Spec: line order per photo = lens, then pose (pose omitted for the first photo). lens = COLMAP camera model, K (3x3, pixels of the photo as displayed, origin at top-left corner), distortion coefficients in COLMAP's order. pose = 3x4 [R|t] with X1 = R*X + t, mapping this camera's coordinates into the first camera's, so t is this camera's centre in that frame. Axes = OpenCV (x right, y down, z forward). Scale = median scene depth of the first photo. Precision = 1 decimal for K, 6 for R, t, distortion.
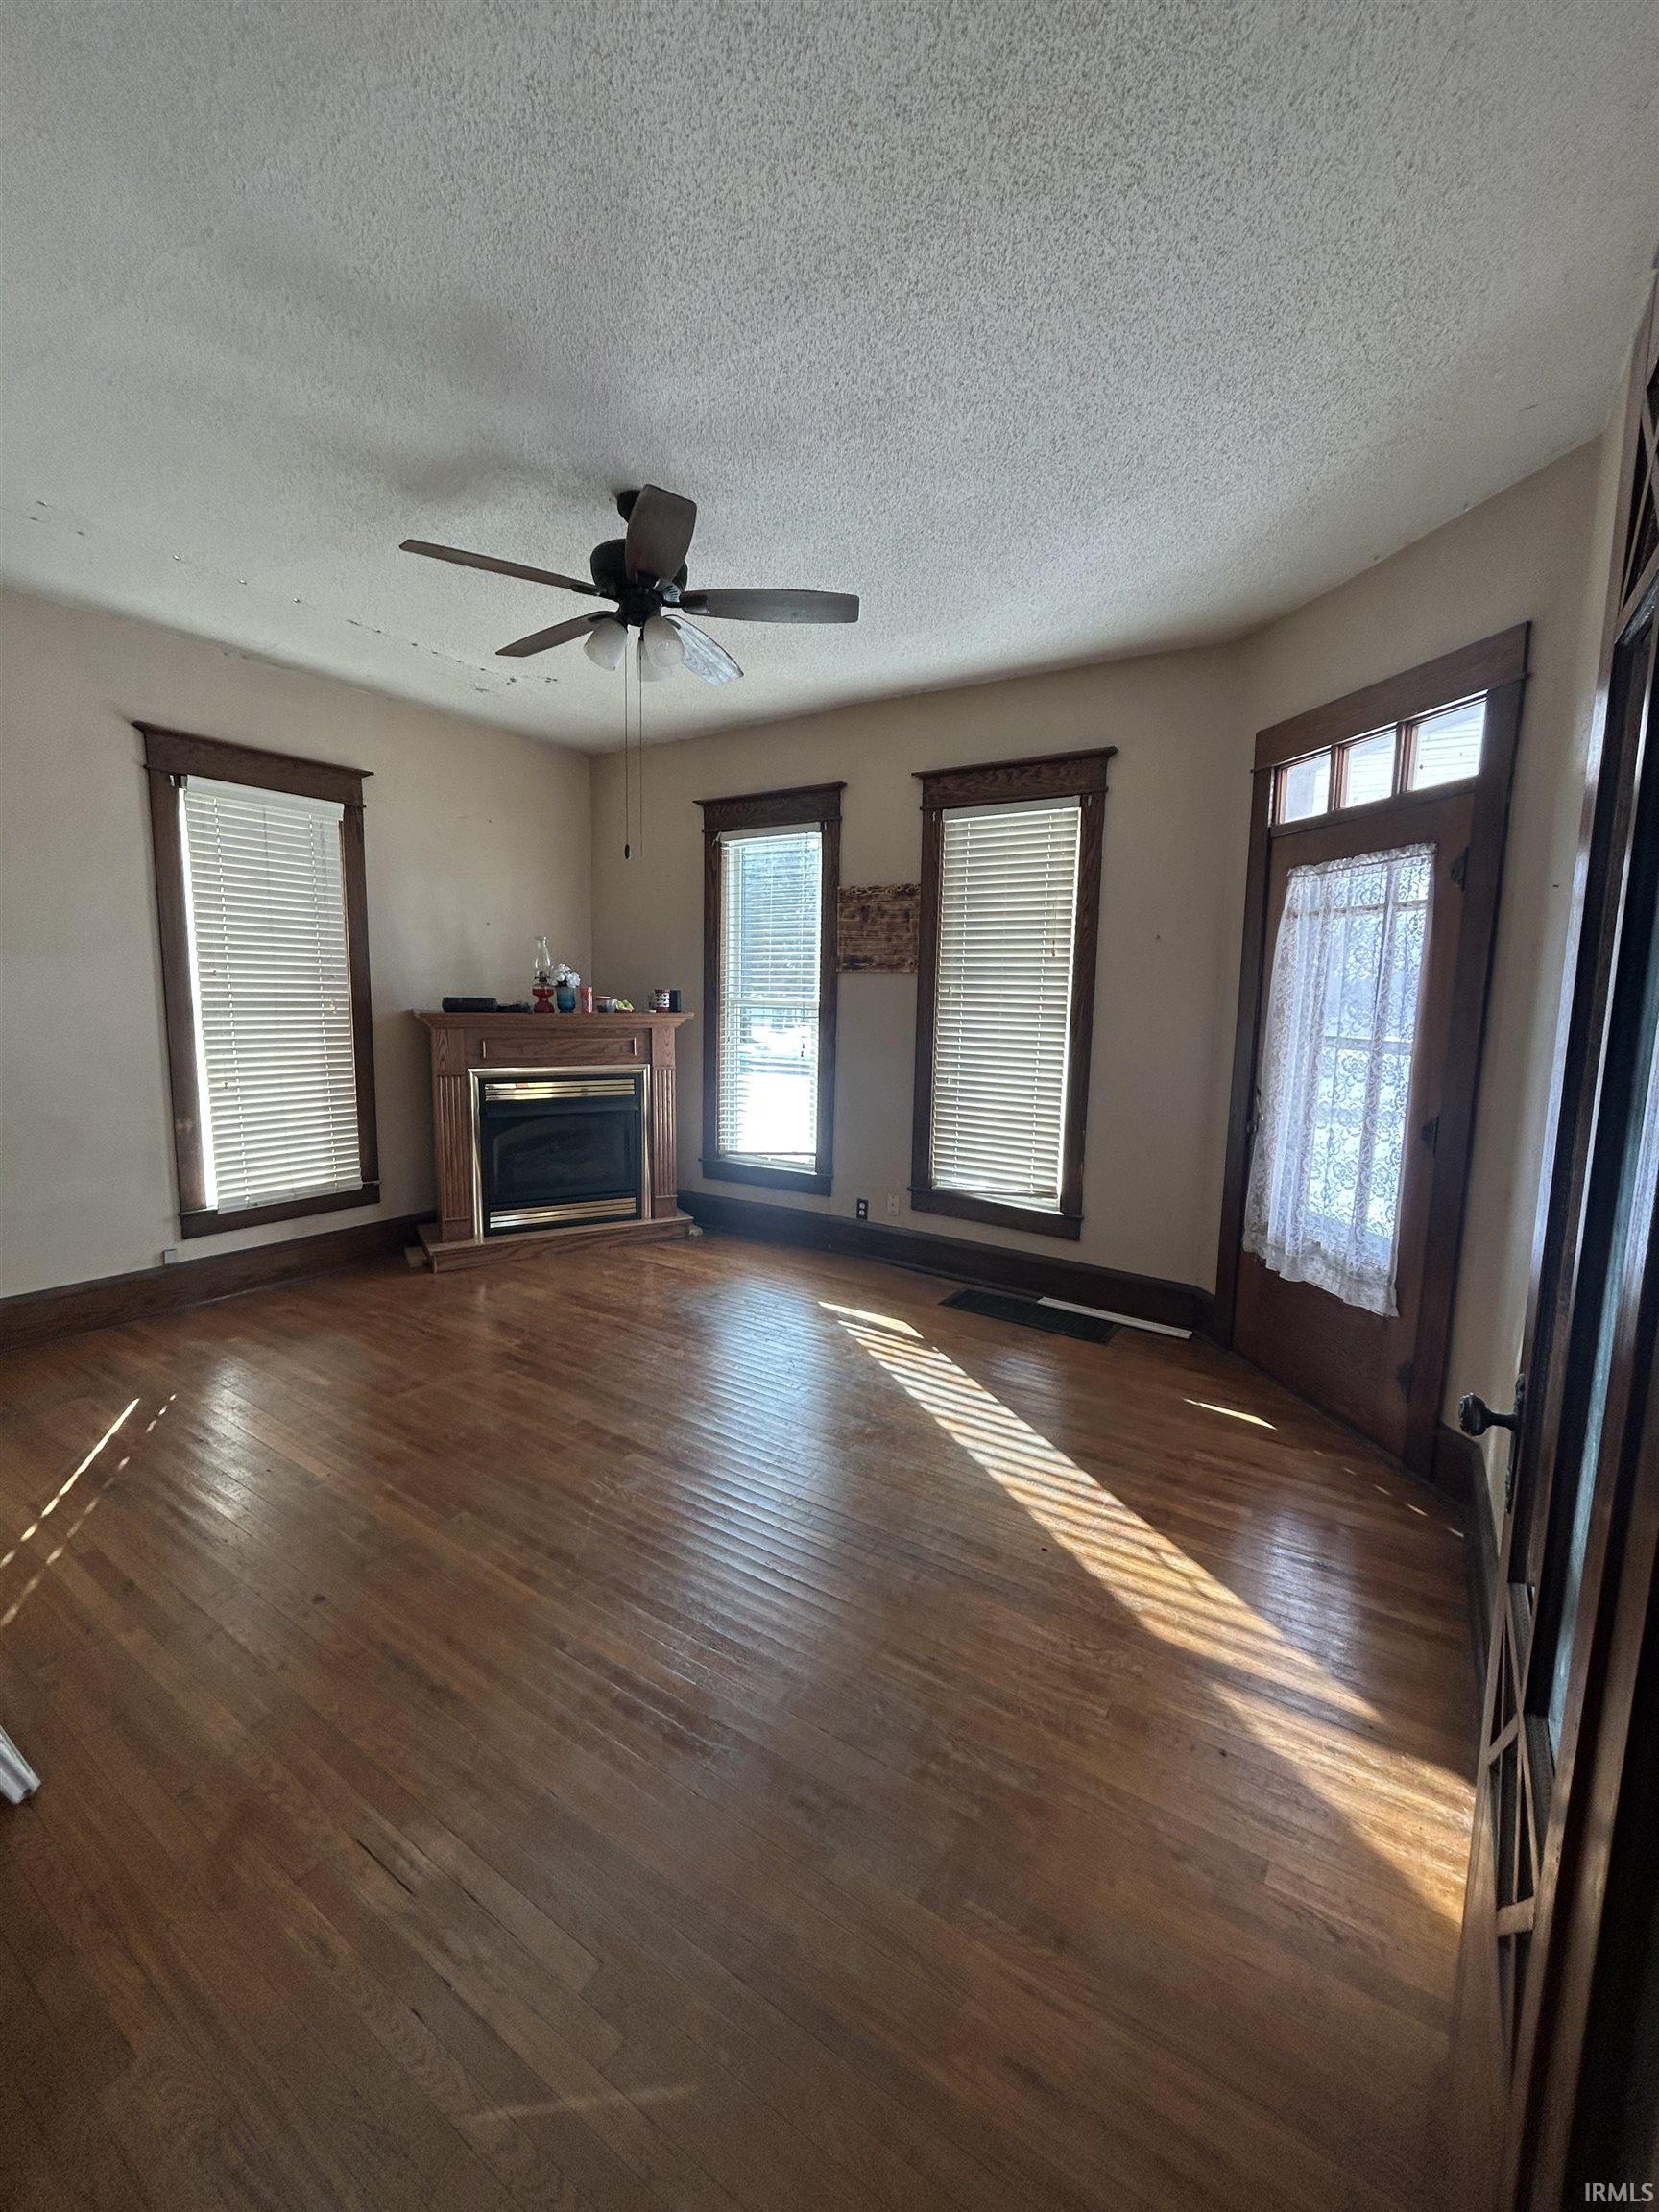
lens RADIAL K [[892.7, 0, 838.9], [0, 892.7, 1108.7], [0, 0, 1]] dist [0.003546, -0.000308]
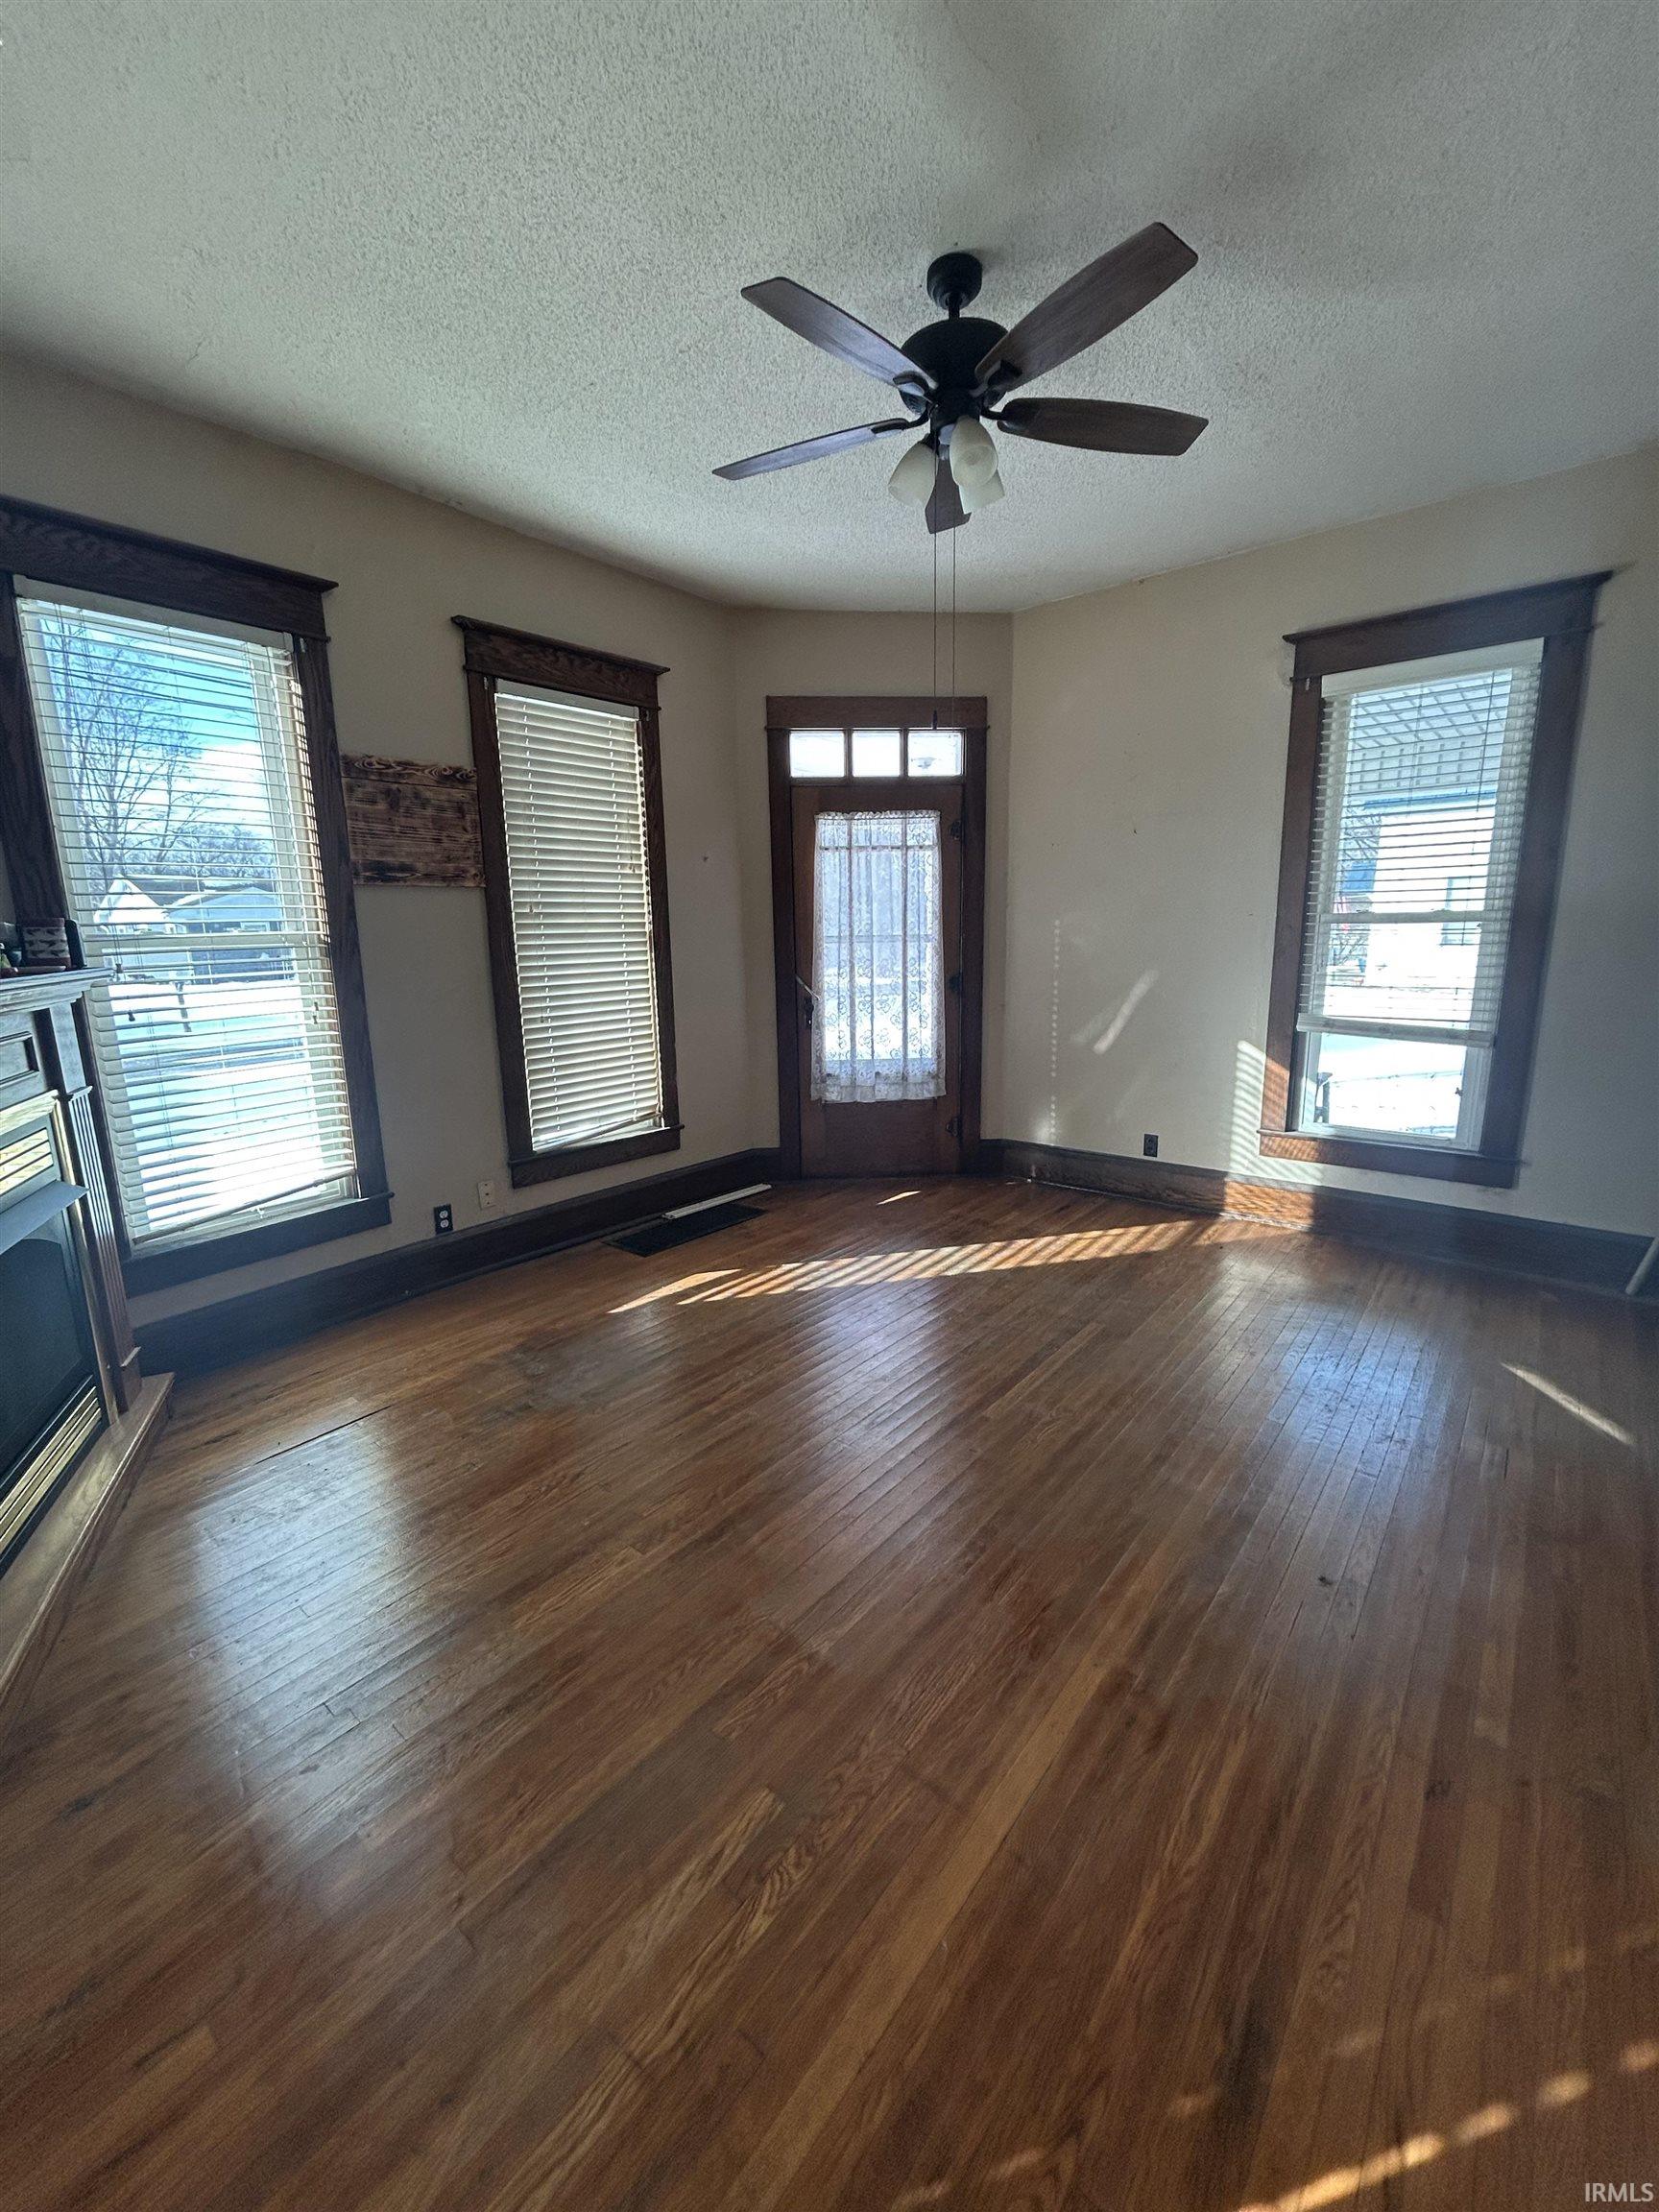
lens RADIAL K [[892.7, 0, 825.3], [0, 892.7, 1105.8], [0, 0, 1]] dist [0.003546, -0.000308]
pose [[0.110253, -0.218935, 0.969491, -0.725772], [0.158788, 0.966788, 0.200267, -0.084539], [-0.981137, 0.131864, 0.141355, 0.677347]]
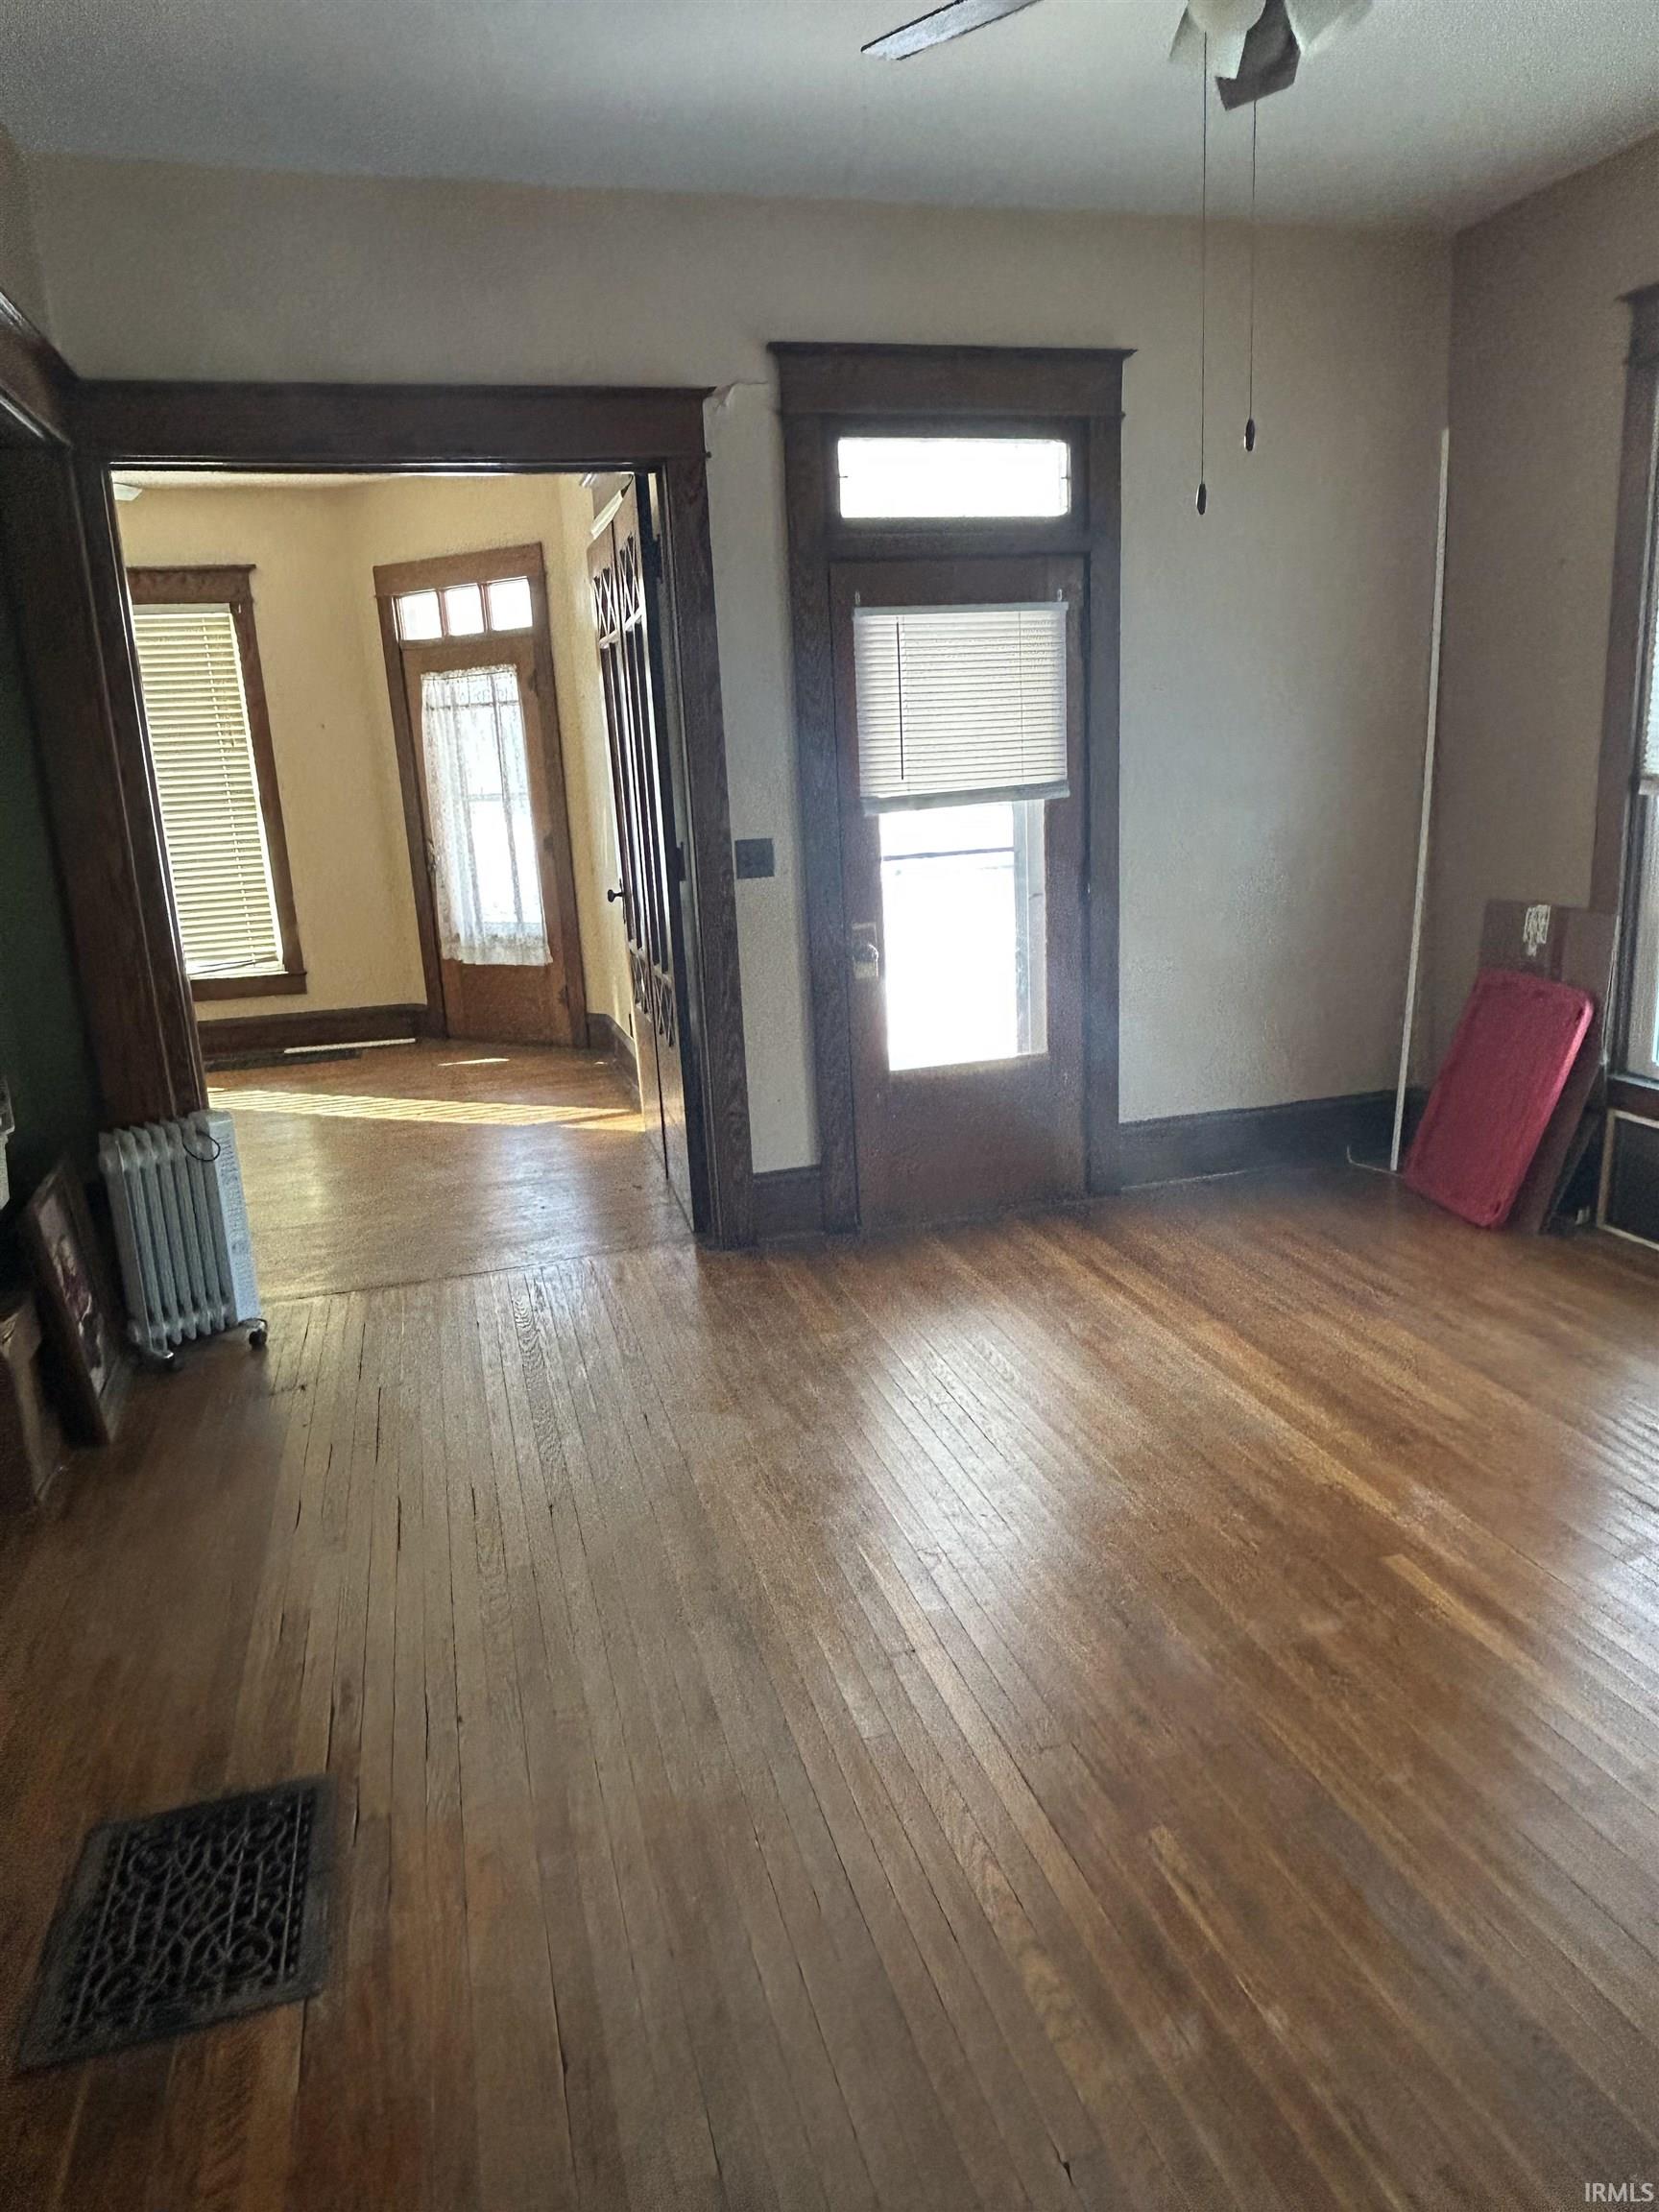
lens RADIAL K [[1424.3, 0, 844.0], [0, 1424.3, 1114.4], [0, 0, 1]] dist [-0.005648, 0.000370]
pose [[0.641722, -0.231140, 0.731278, -0.677187], [0.167532, 0.972724, 0.160441, 0.121652], [-0.748416, 0.019554, 0.662942, -0.754509]]
